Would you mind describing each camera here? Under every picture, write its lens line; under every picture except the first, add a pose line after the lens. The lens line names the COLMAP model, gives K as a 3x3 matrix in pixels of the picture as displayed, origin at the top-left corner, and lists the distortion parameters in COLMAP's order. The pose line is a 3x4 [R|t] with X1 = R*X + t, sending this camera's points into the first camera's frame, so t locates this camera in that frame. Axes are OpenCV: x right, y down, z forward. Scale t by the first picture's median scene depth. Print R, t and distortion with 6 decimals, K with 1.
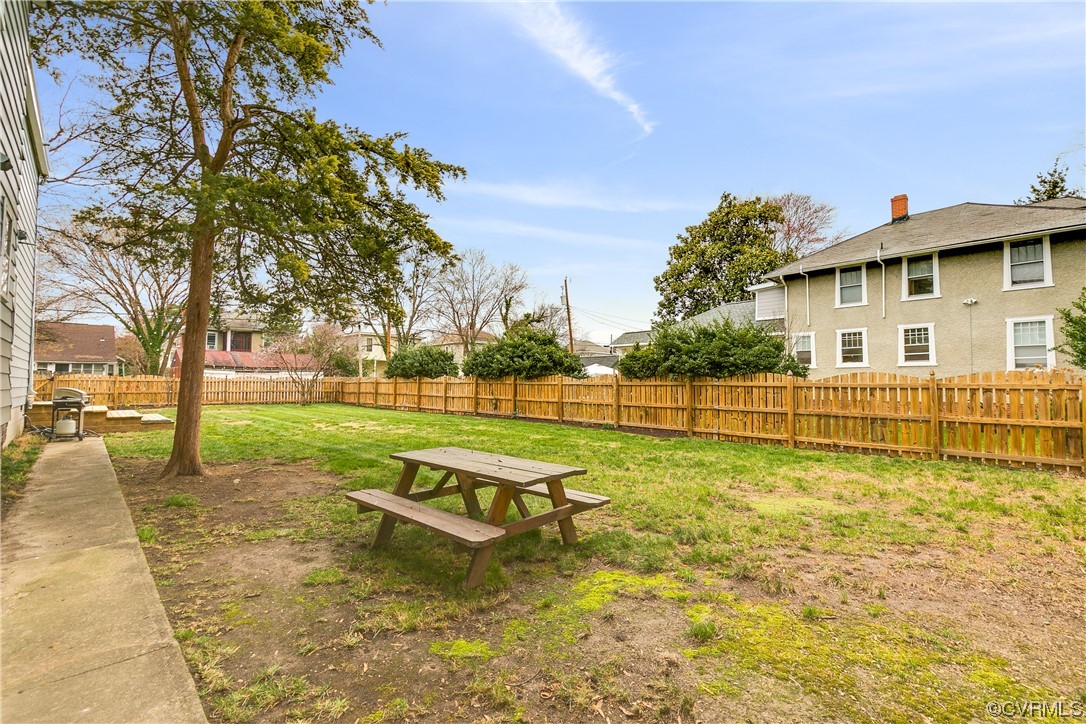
lens RADIAL K [[488.3, 0, 525.9], [0, 488.3, 380.0], [0, 0, 1]] dist [0.000297, -0.002352]
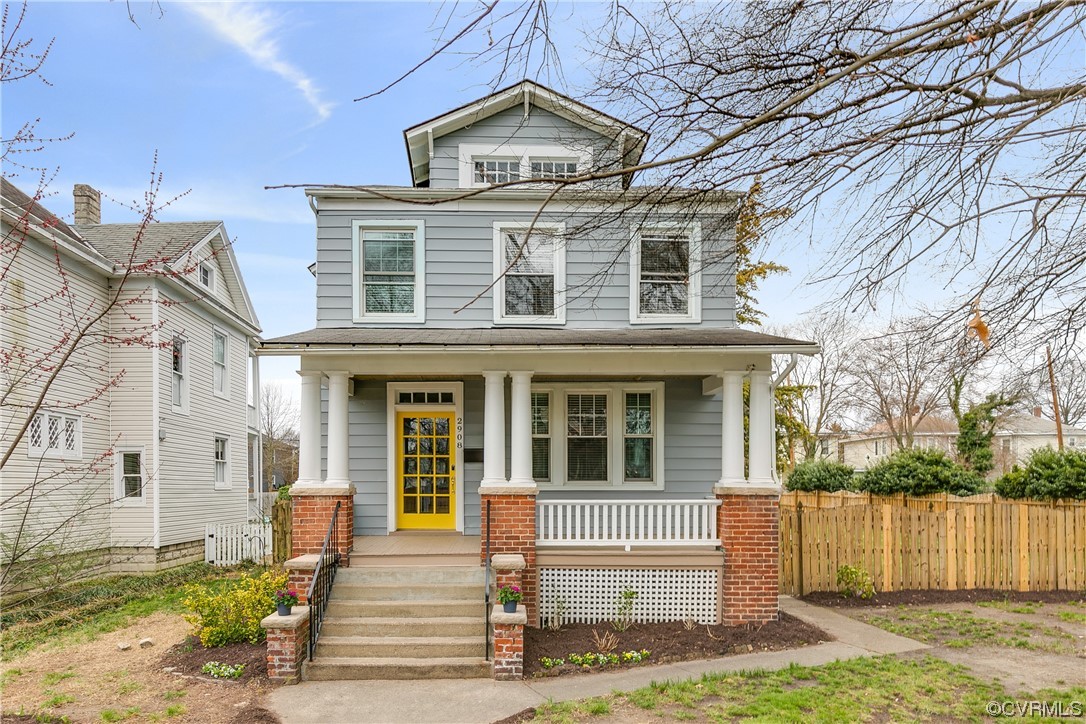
lens RADIAL K [[664.9, 0, 503.1], [0, 664.9, 480.7], [0, 0, 1]] dist [-0.005687, 0.007255]
pose [[0.762642, -0.016282, -0.646616, 0.242498], [0.018237, 0.999827, -0.003666, -0.043872], [0.646564, -0.008996, 0.762807, -0.684319]]
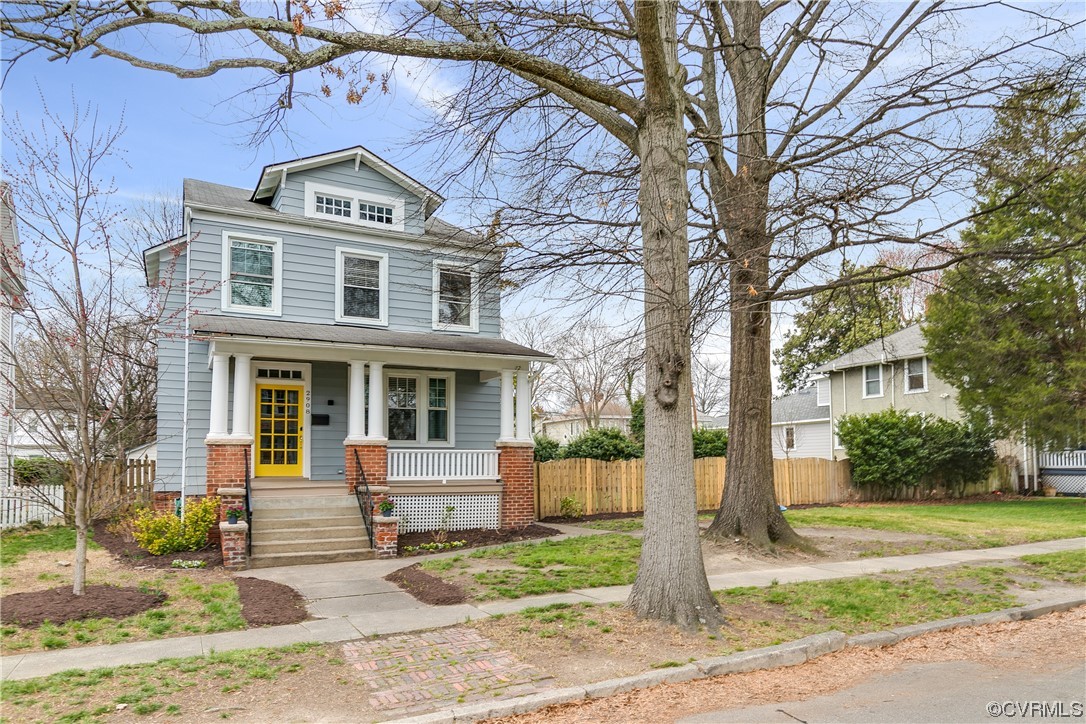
lens RADIAL K [[716.0, 0, 532.8], [0, 716.0, 420.0], [0, 0, 1]] dist [0.001395, 0.000017]
pose [[0.970954, -0.031730, -0.237152, 0.284190], [0.019715, 0.998407, -0.052869, -0.018263], [0.238452, 0.046658, 0.970033, -1.015372]]
